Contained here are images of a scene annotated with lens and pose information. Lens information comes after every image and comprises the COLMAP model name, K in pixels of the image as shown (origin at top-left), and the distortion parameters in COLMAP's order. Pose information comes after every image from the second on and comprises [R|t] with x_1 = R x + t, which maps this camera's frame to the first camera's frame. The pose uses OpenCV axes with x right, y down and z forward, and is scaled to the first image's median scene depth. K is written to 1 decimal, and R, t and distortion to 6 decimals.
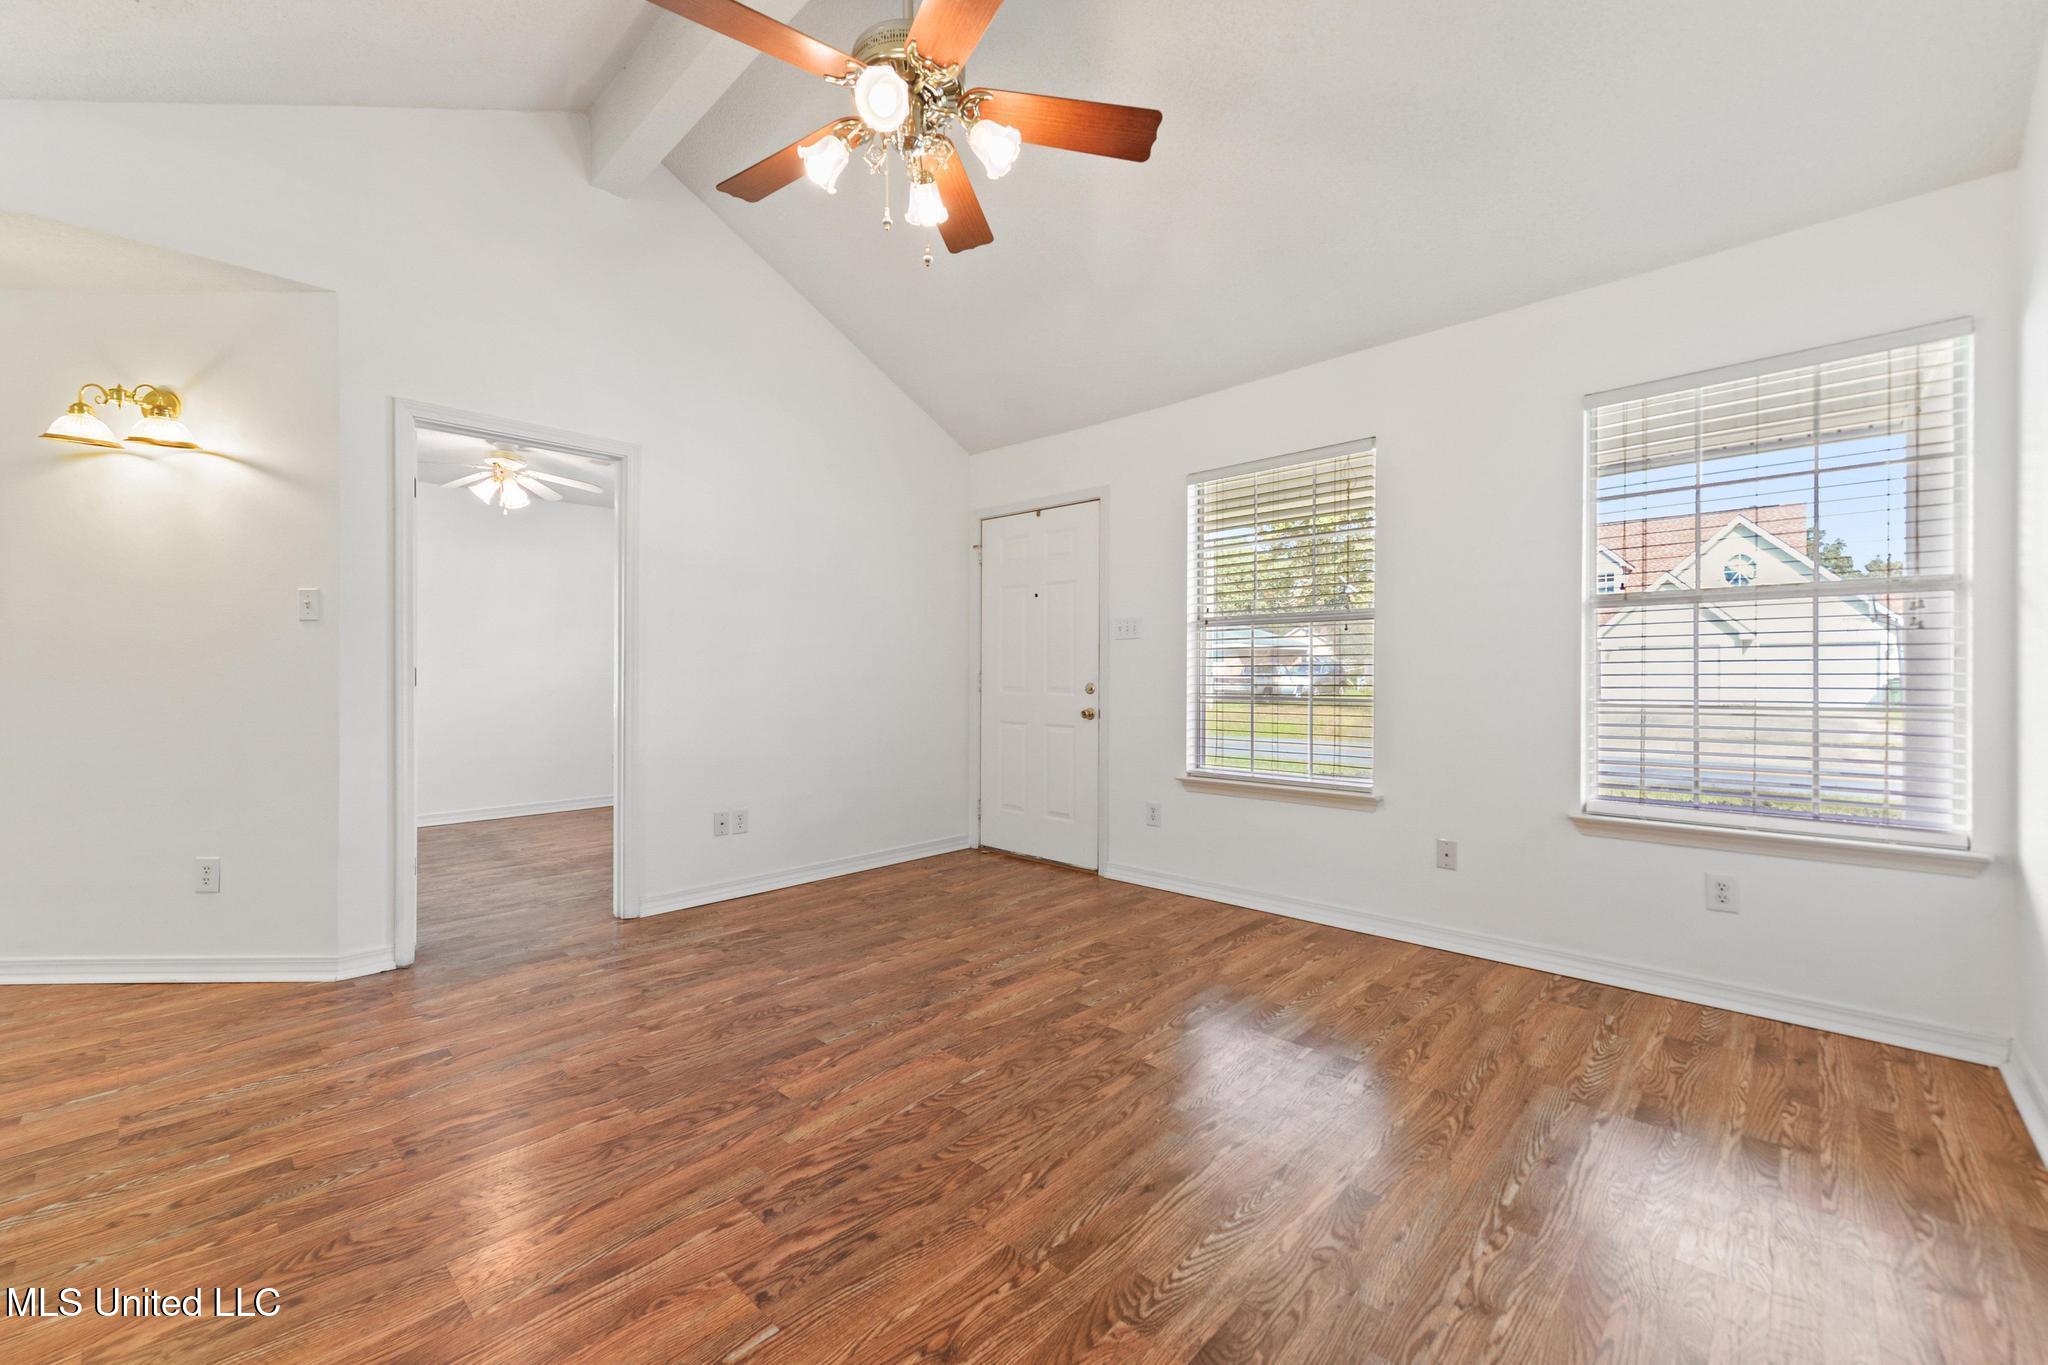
lens RADIAL K [[823.3, 0, 1002.5], [0, 823.3, 676.6], [0, 0, 1]] dist [0.004755, -0.001252]
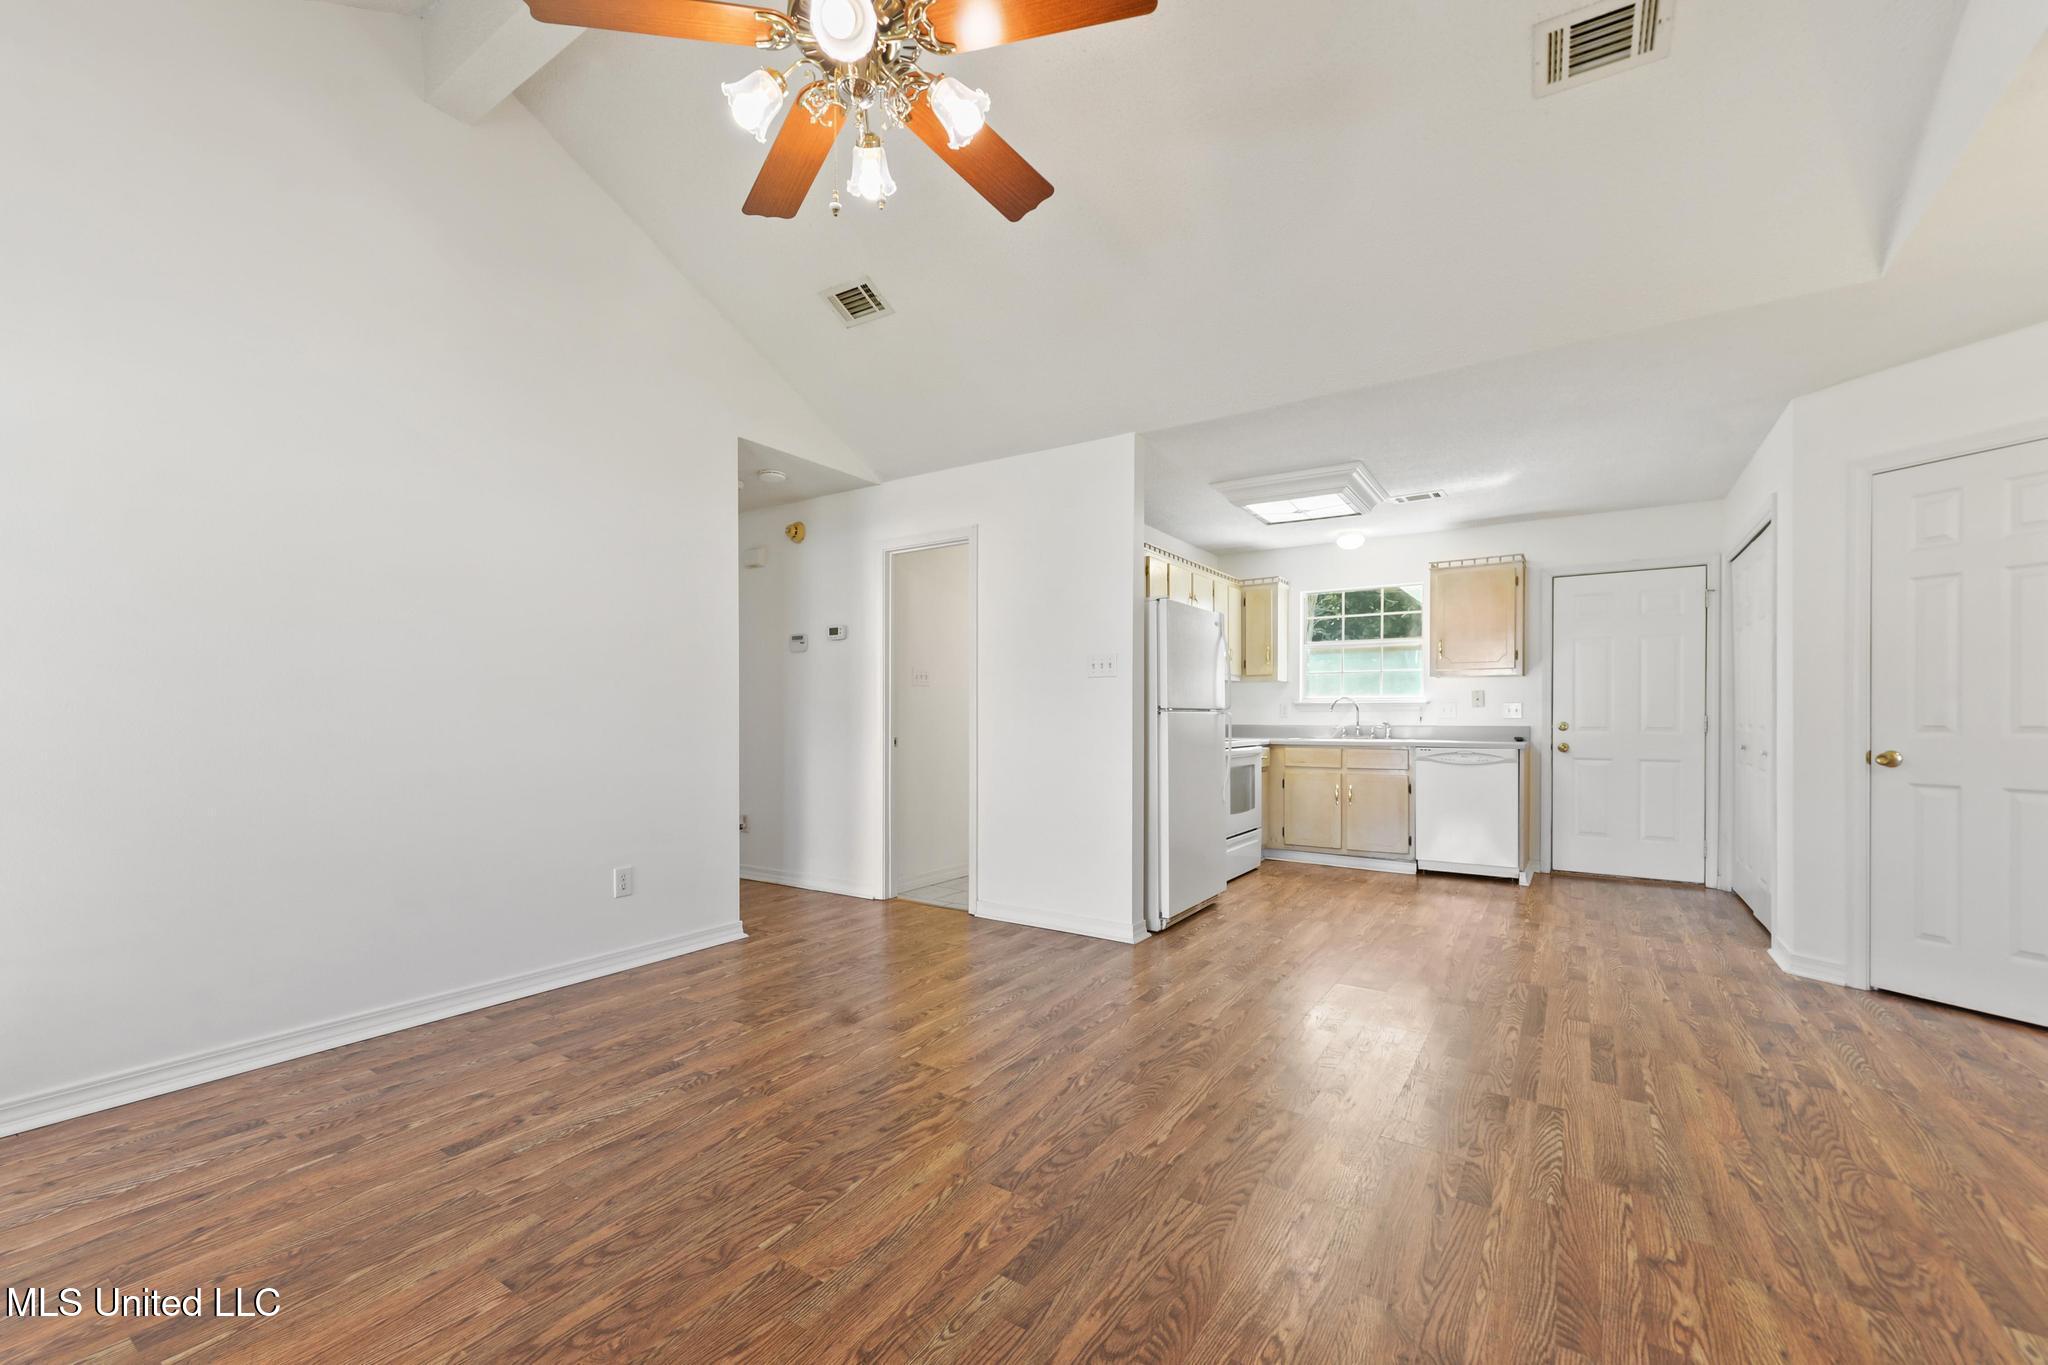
lens RADIAL K [[834.8, 0, 1012.3], [0, 834.8, 677.8], [0, 0, 1]] dist [0.006576, -0.000484]
pose [[-0.984776, -0.008600, -0.173613, -0.107787], [-0.001483, 0.999155, -0.041079, -0.004691], [0.173820, -0.040196, -0.983957, 1.762212]]
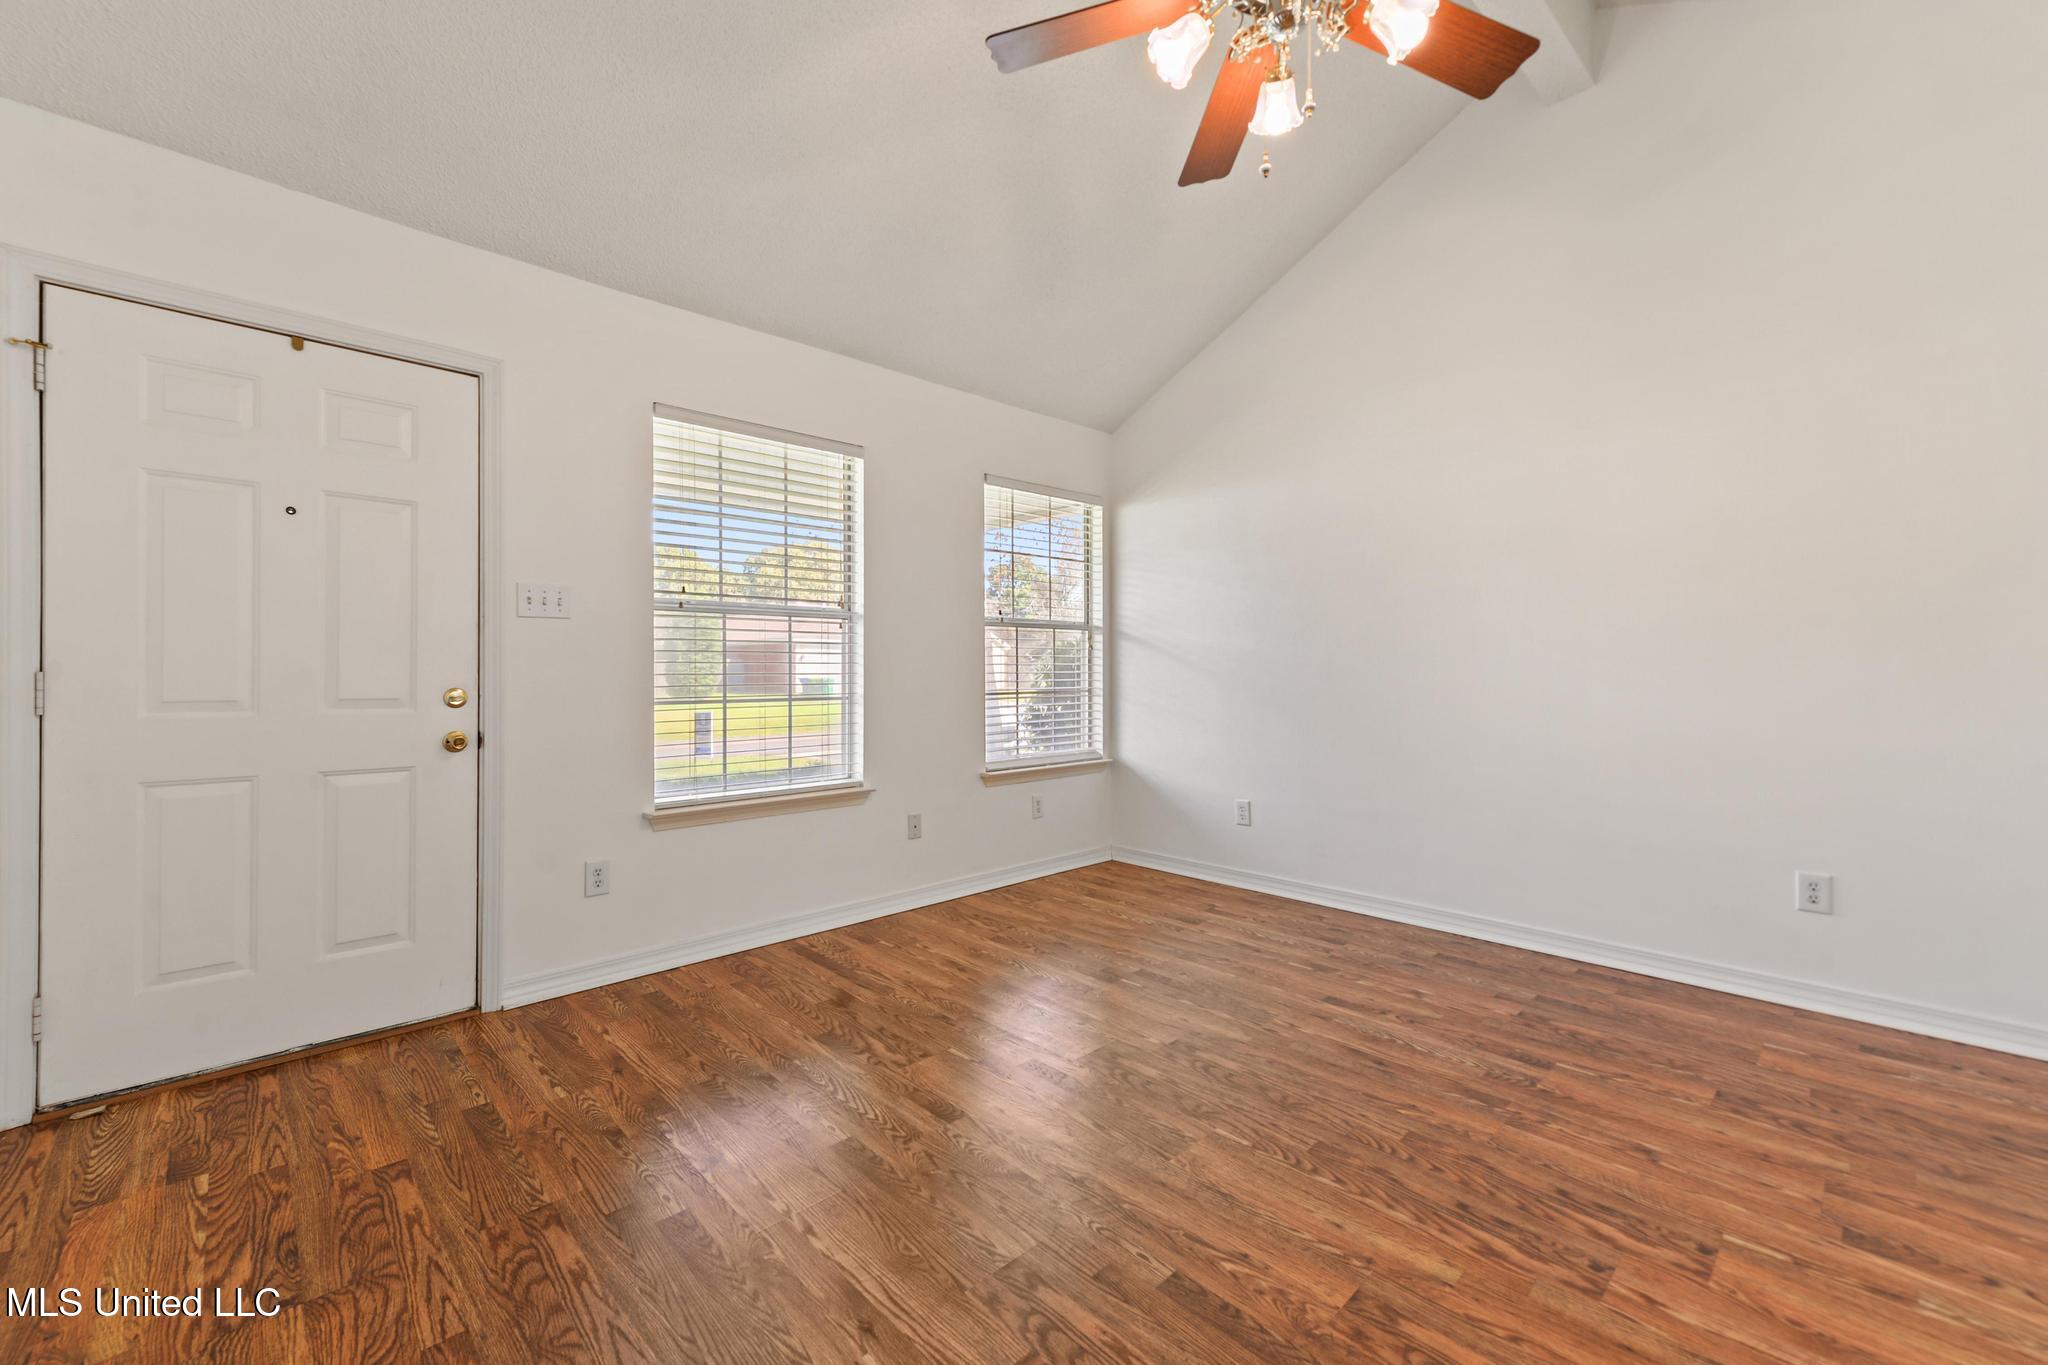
lens RADIAL K [[823.3, 0, 1002.5], [0, 823.3, 676.6], [0, 0, 1]] dist [0.004755, -0.001252]
pose [[0.056513, -0.006332, 0.998382, -0.873487], [0.006389, 0.999962, 0.005981, -0.003033], [-0.998381, 0.006041, 0.056551, 1.144050]]
